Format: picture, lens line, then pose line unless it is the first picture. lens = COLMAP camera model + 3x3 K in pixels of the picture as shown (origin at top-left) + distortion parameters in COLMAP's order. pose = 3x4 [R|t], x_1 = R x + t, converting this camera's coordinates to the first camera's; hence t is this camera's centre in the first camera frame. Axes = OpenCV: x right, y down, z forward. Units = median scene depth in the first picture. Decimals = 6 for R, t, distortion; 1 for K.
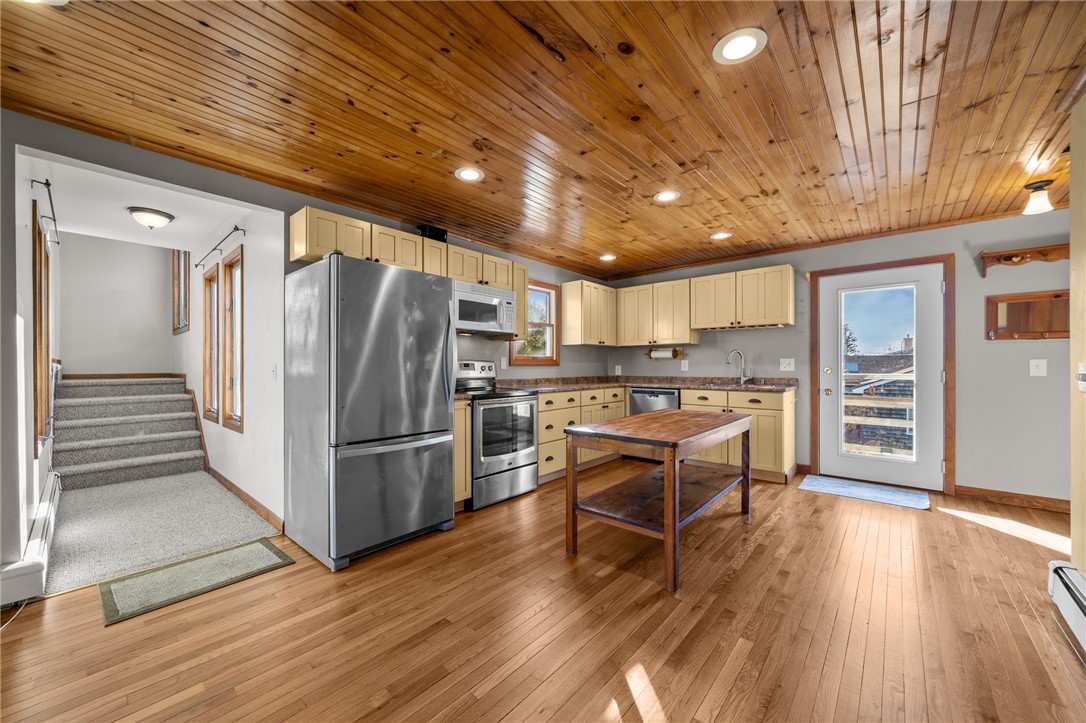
lens RADIAL K [[409.6, 0, 542.9], [0, 409.6, 363.6], [0, 0, 1]] dist [0.000031, -0.000001]
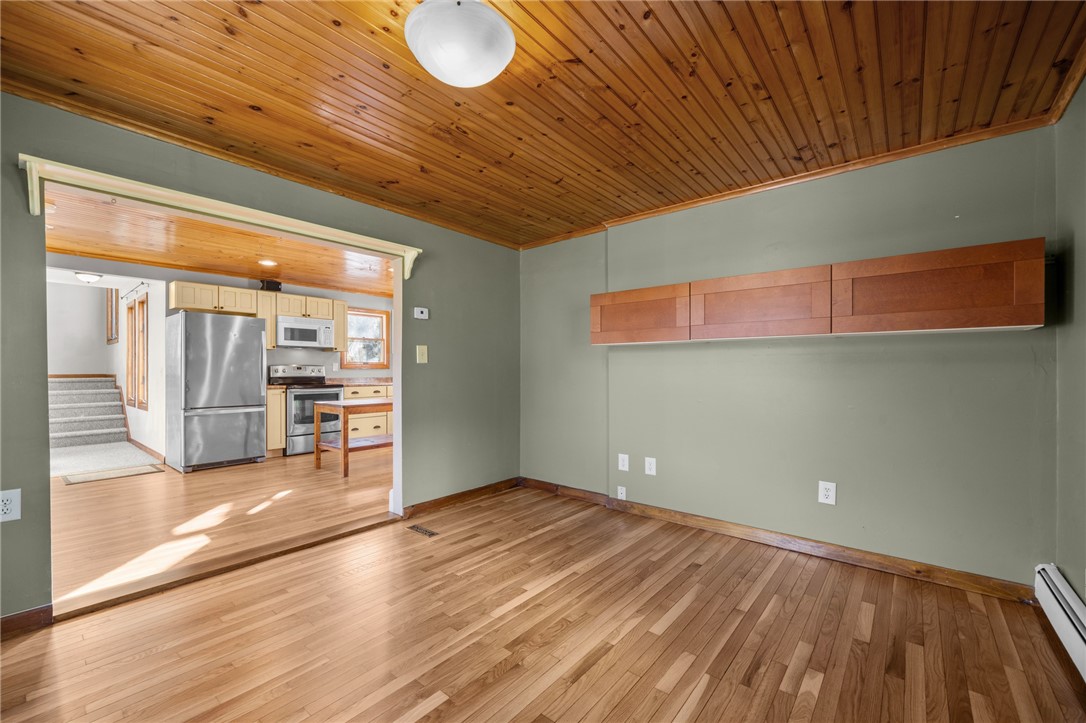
lens RADIAL K [[445.3, 0, 542.6], [0, 445.3, 367.1], [0, 0, 1]] dist [-0.000393, 0.000014]
pose [[0.999625, 0.001901, 0.027331, 0.640310], [-0.001942, 0.999997, 0.001459, -0.004759], [-0.027328, -0.001511, 0.999625, -0.654764]]
